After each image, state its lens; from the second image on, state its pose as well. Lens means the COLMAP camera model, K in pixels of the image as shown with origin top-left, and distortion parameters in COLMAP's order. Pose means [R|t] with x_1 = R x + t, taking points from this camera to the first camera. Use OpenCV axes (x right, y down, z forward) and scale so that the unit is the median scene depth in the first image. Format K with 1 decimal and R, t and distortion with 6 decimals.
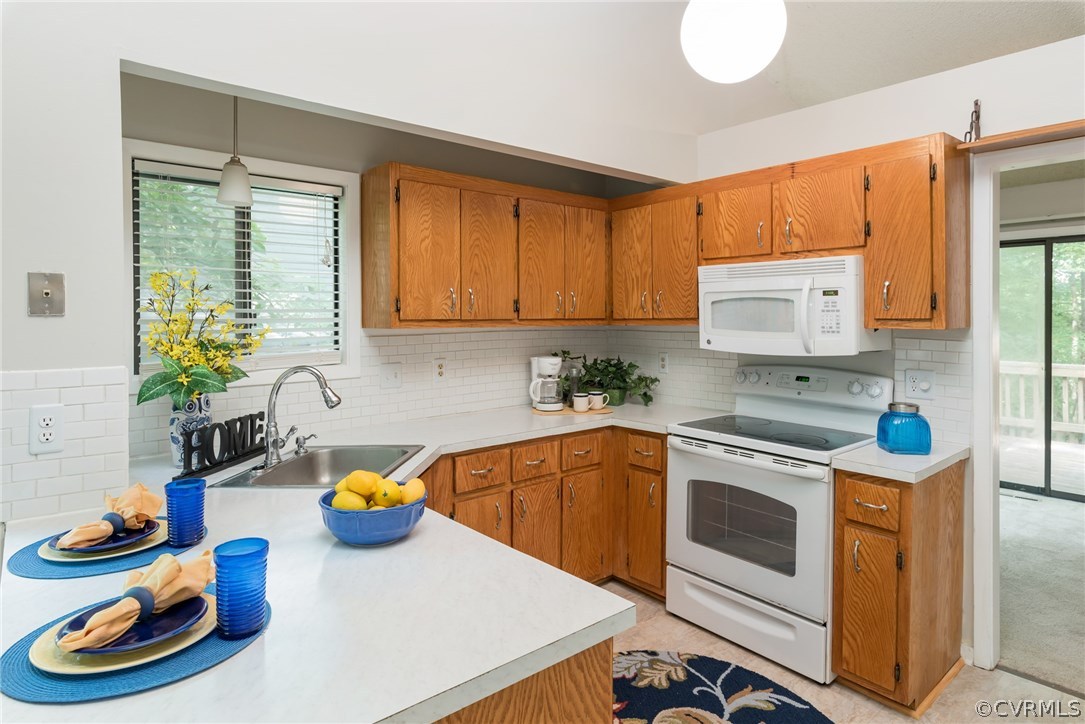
lens RADIAL K [[606.2, 0, 539.6], [0, 606.2, 313.9], [0, 0, 1]] dist [0.003276, 0.000647]
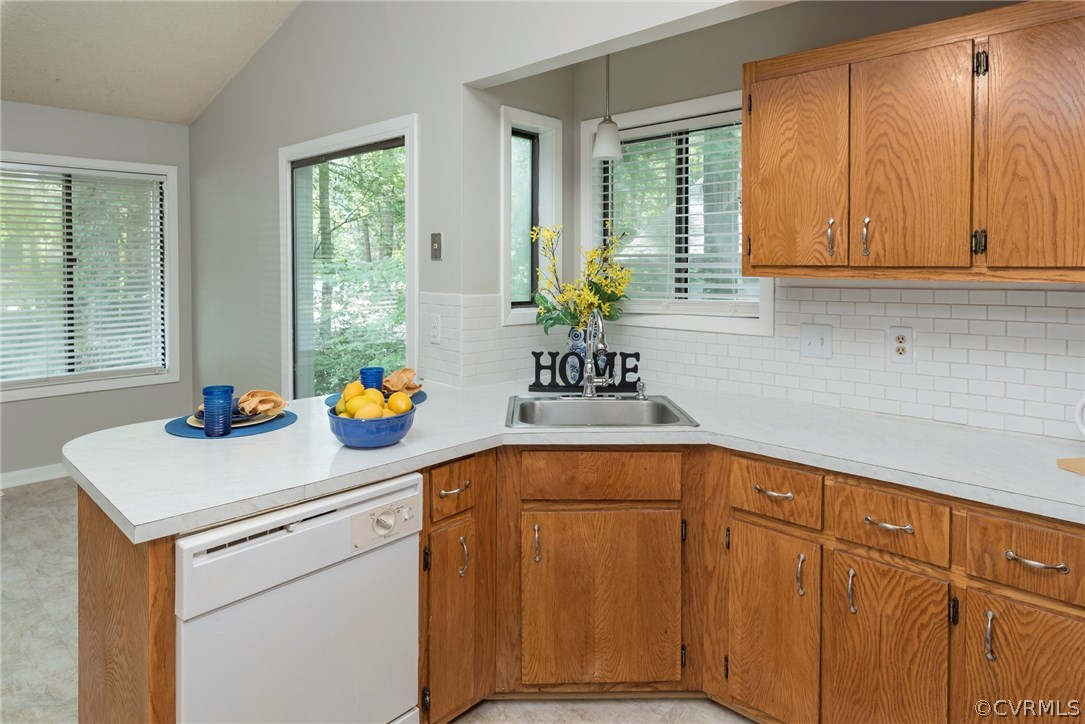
lens RADIAL K [[645.0, 0, 554.1], [0, 645.0, 269.7], [0, 0, 1]] dist [0.004538, -0.002286]
pose [[0.118125, 0.014385, -0.992895, 0.533390], [0.001245, 0.999892, 0.014634, 0.002686], [0.992998, -0.002965, 0.118094, 0.623905]]
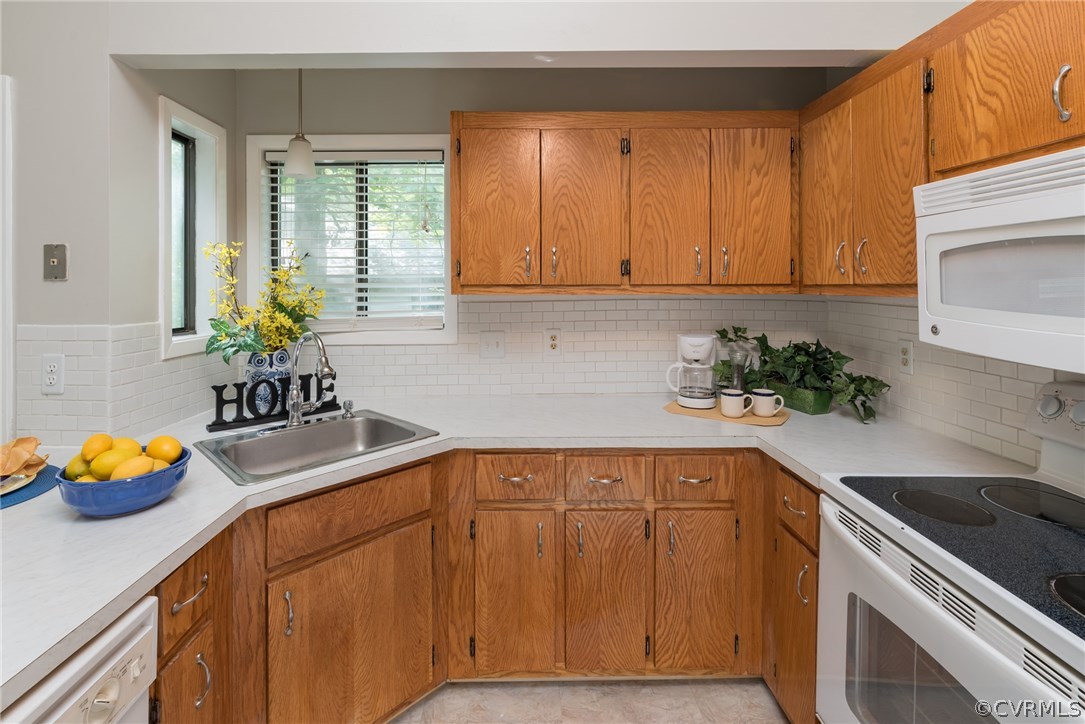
lens RADIAL K [[487.7, 0, 523.6], [0, 487.7, 280.2], [0, 0, 1]] dist [0.001048, -0.001423]
pose [[0.763157, -0.001953, -0.646210, 0.295802], [0.002295, 0.999997, -0.000313, 0.003026], [0.646209, -0.001244, 0.763160, 0.484466]]
